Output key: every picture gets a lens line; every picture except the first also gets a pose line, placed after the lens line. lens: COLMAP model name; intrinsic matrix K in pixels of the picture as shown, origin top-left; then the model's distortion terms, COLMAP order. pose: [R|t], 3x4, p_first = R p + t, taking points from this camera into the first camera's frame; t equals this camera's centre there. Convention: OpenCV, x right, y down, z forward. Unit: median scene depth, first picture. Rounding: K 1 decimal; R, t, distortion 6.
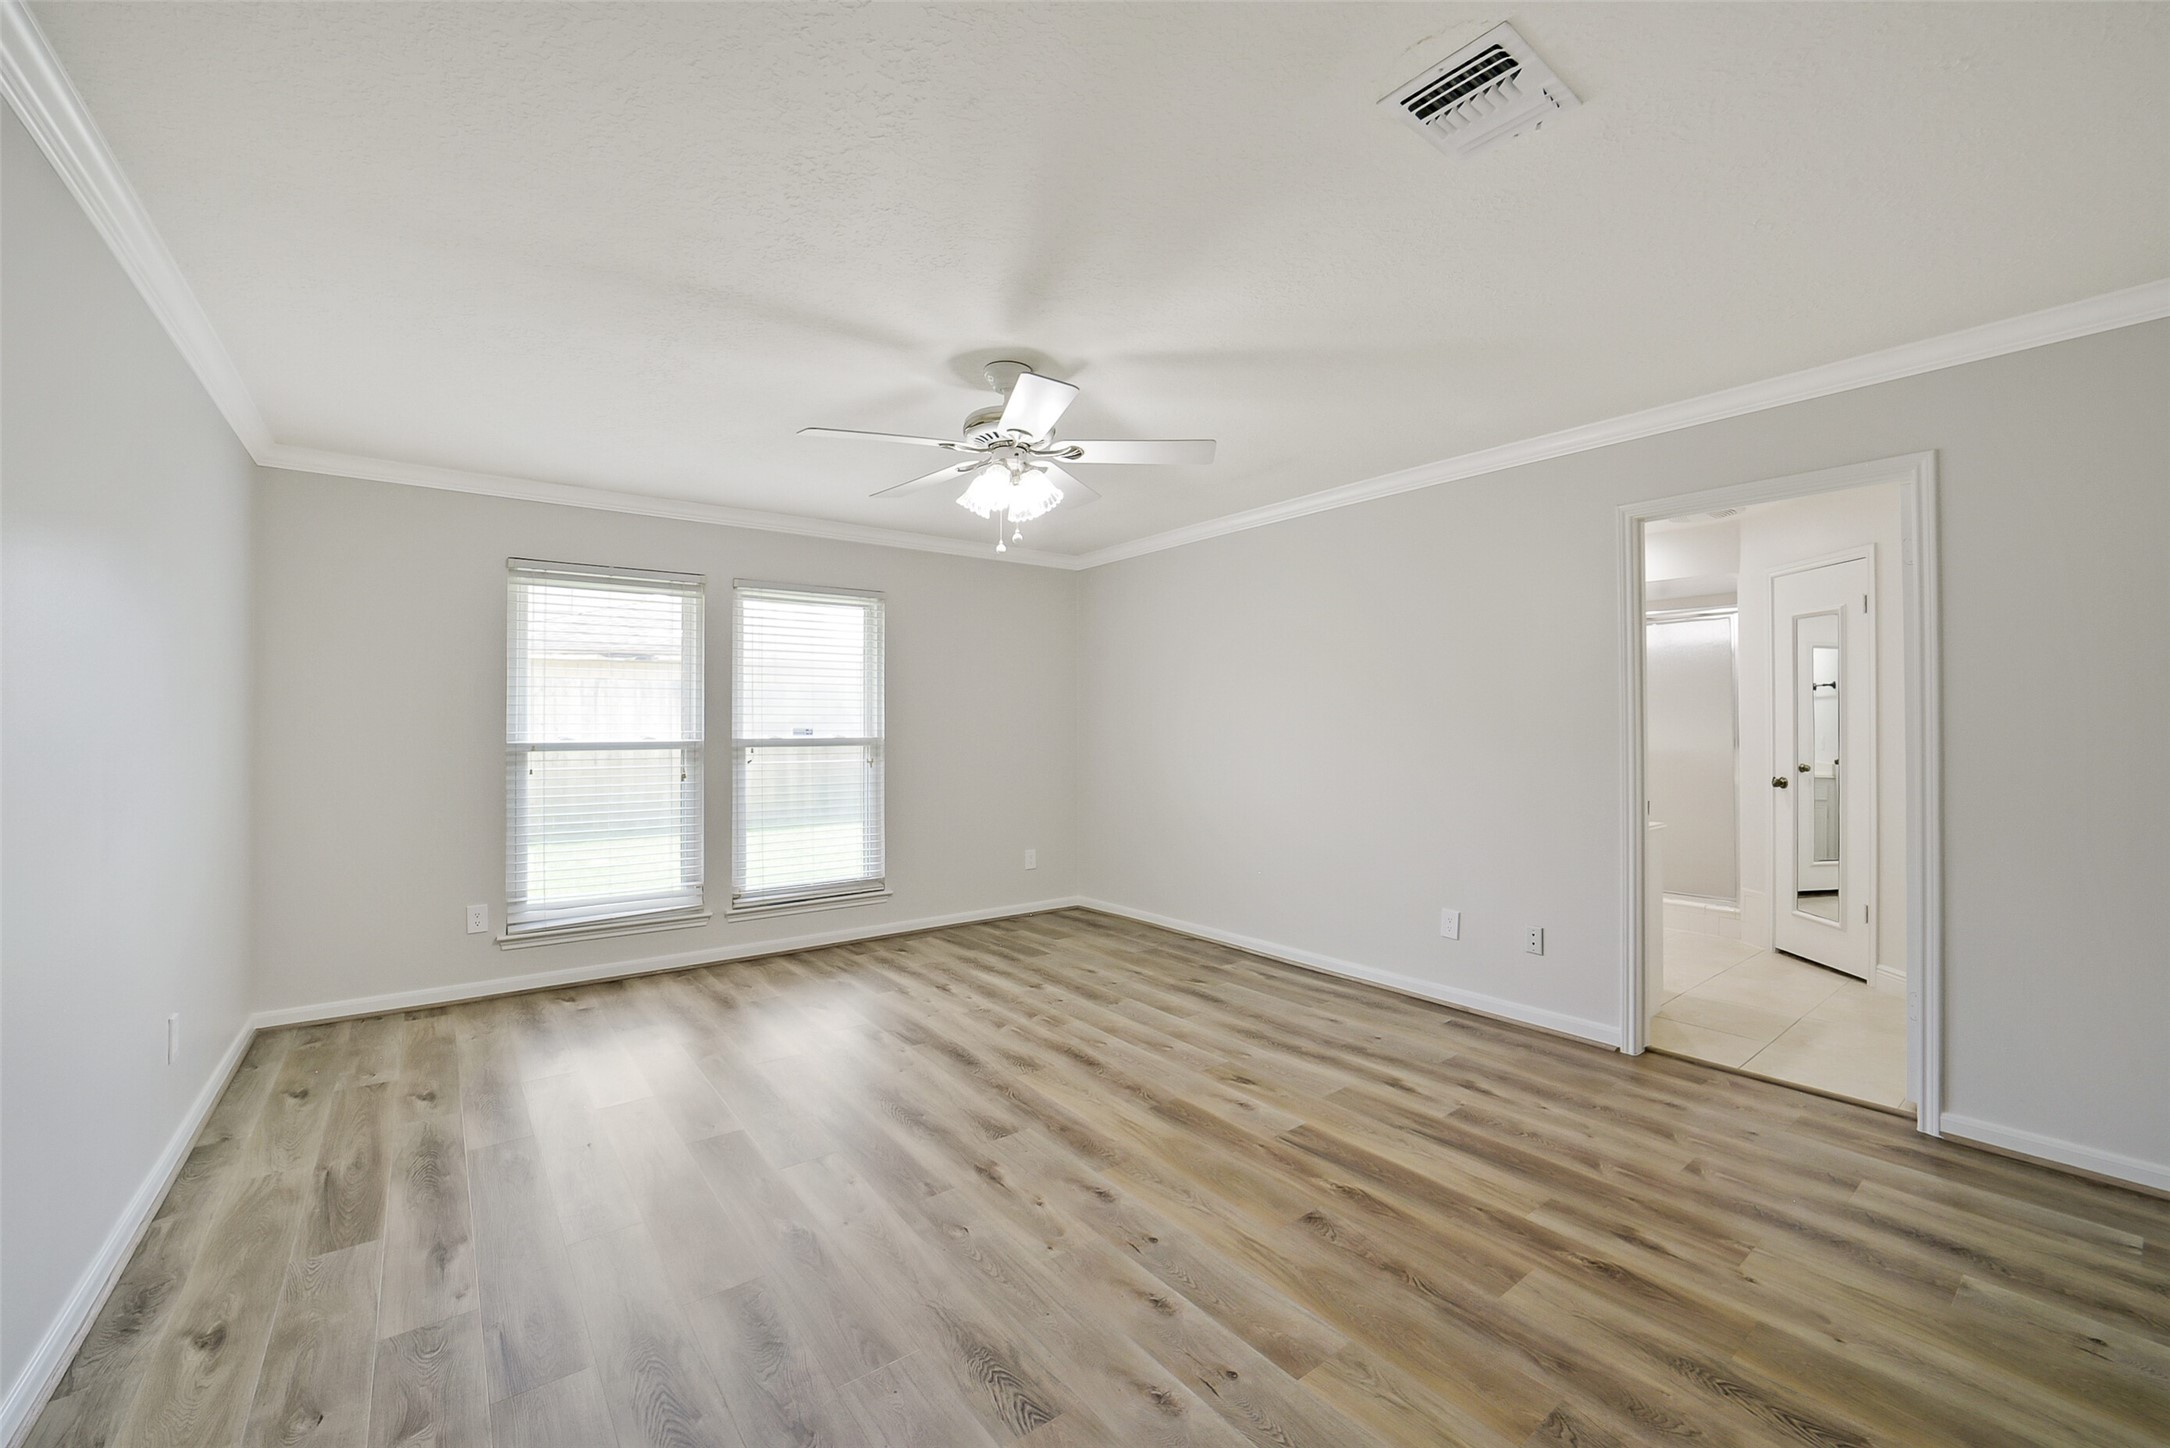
lens RADIAL K [[848.7, 0, 1088.5], [0, 848.7, 716.3], [0, 0, 1]] dist [-0.022841, 0.001010]
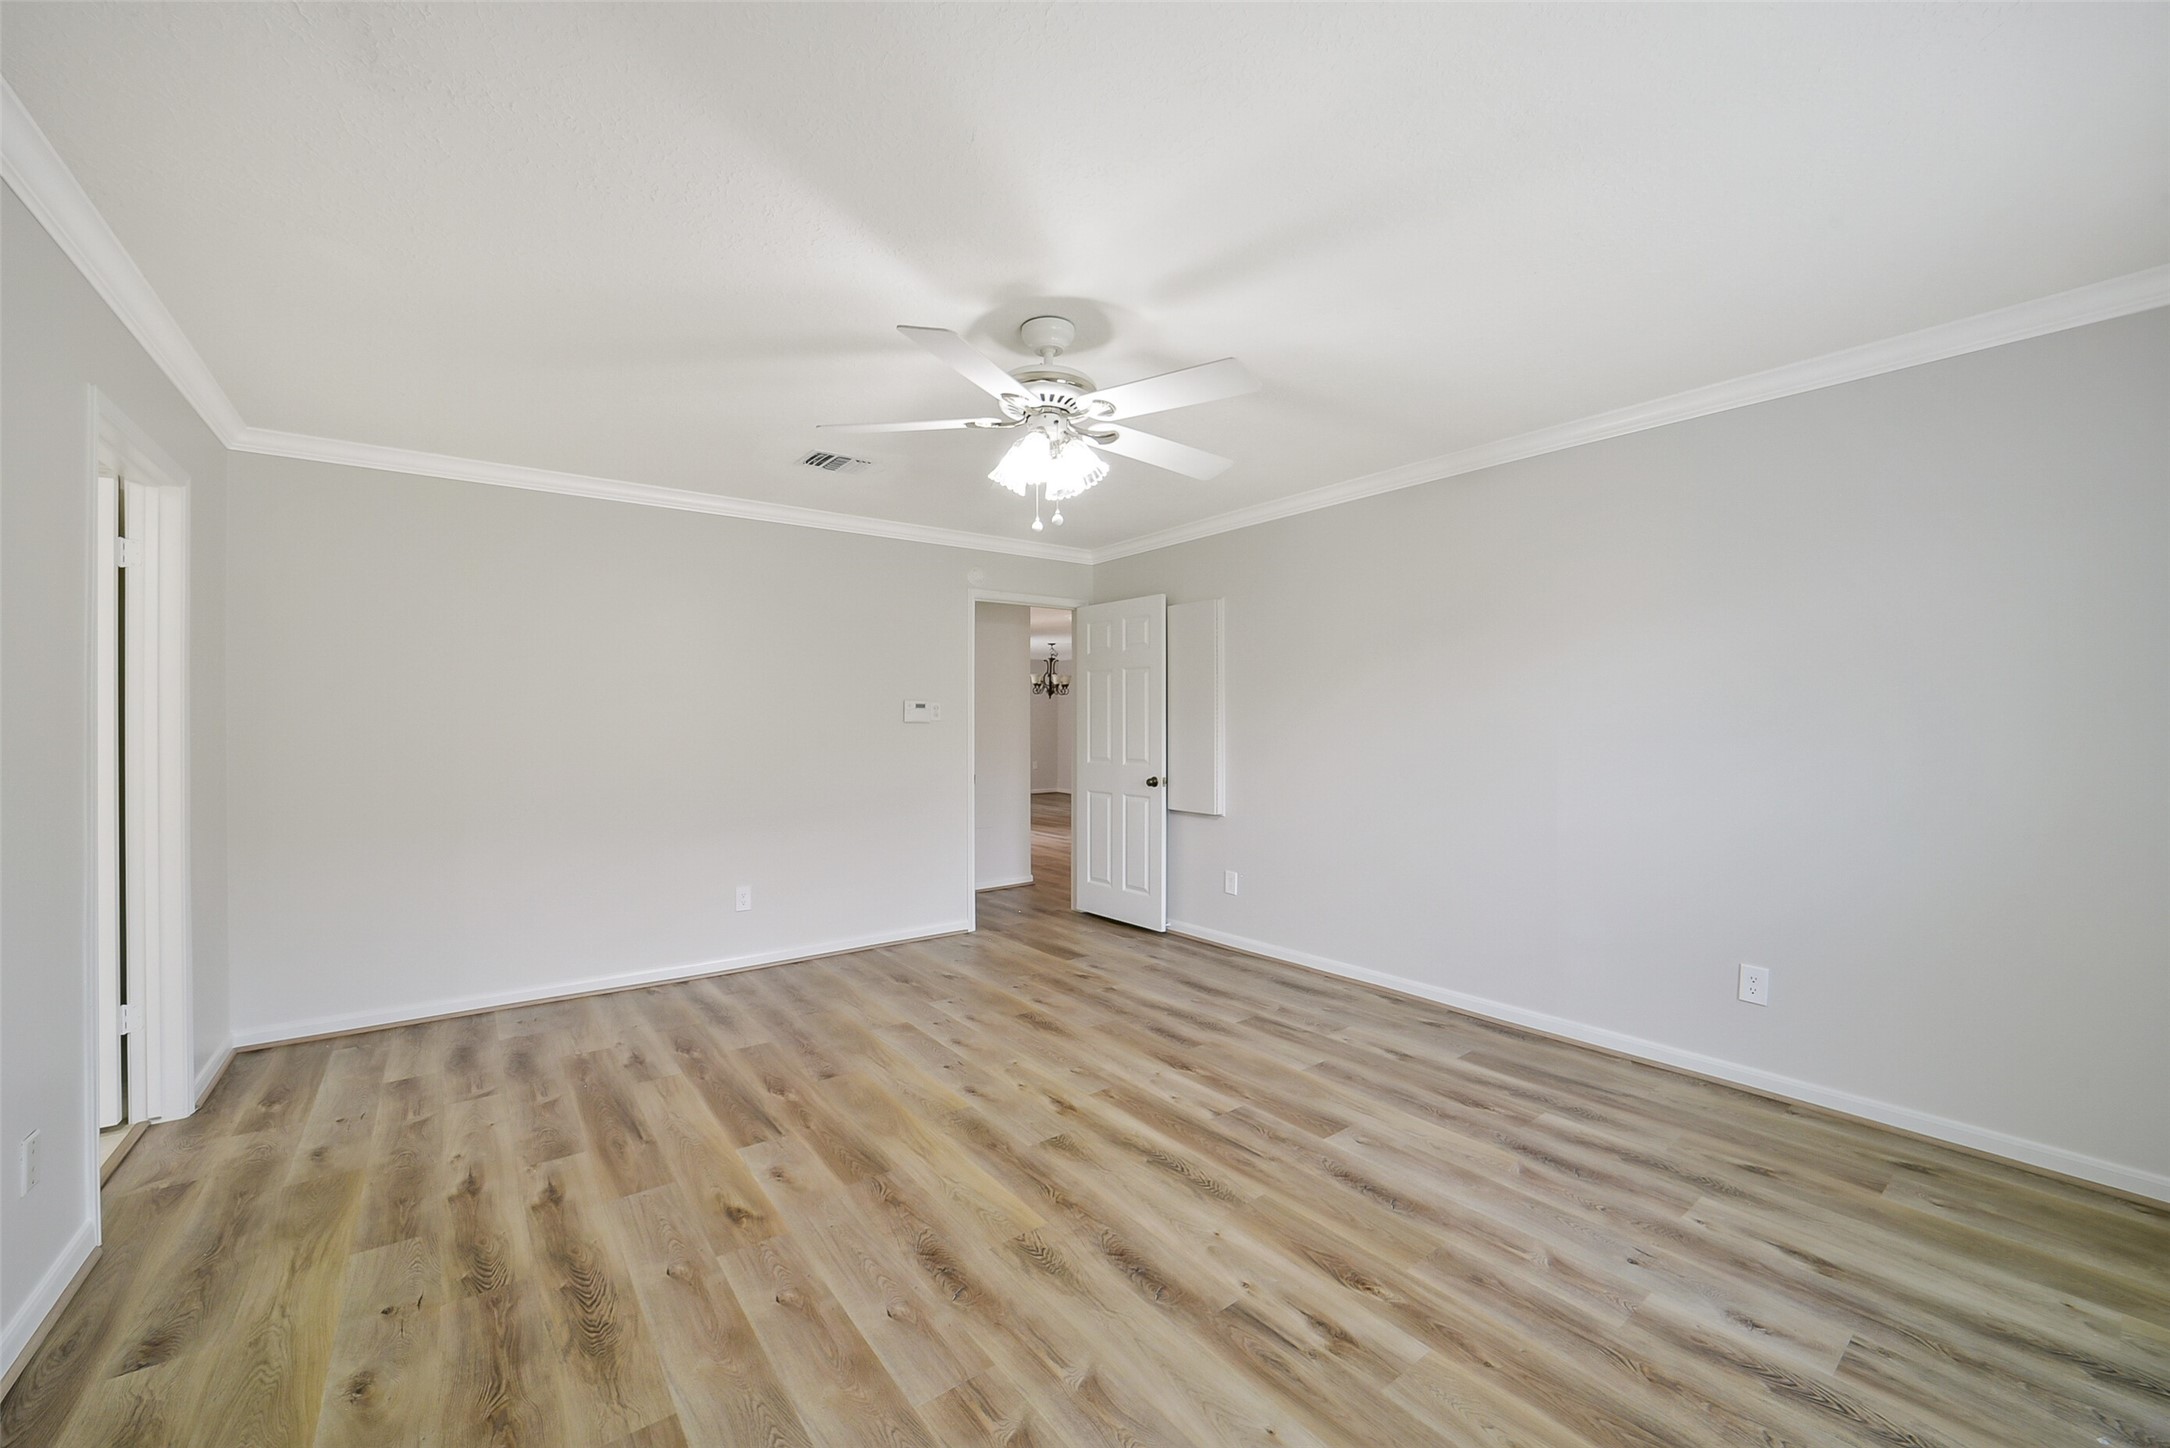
lens RADIAL K [[848.7, 0, 1084.2], [0, 848.7, 724.3], [0, 0, 1]] dist [-0.022841, 0.001010]
pose [[-0.999958, 0.008037, 0.004479, -0.142423], [0.008028, 0.999966, -0.001904, 0.010927], [-0.004494, -0.001868, -0.999988, 1.971298]]
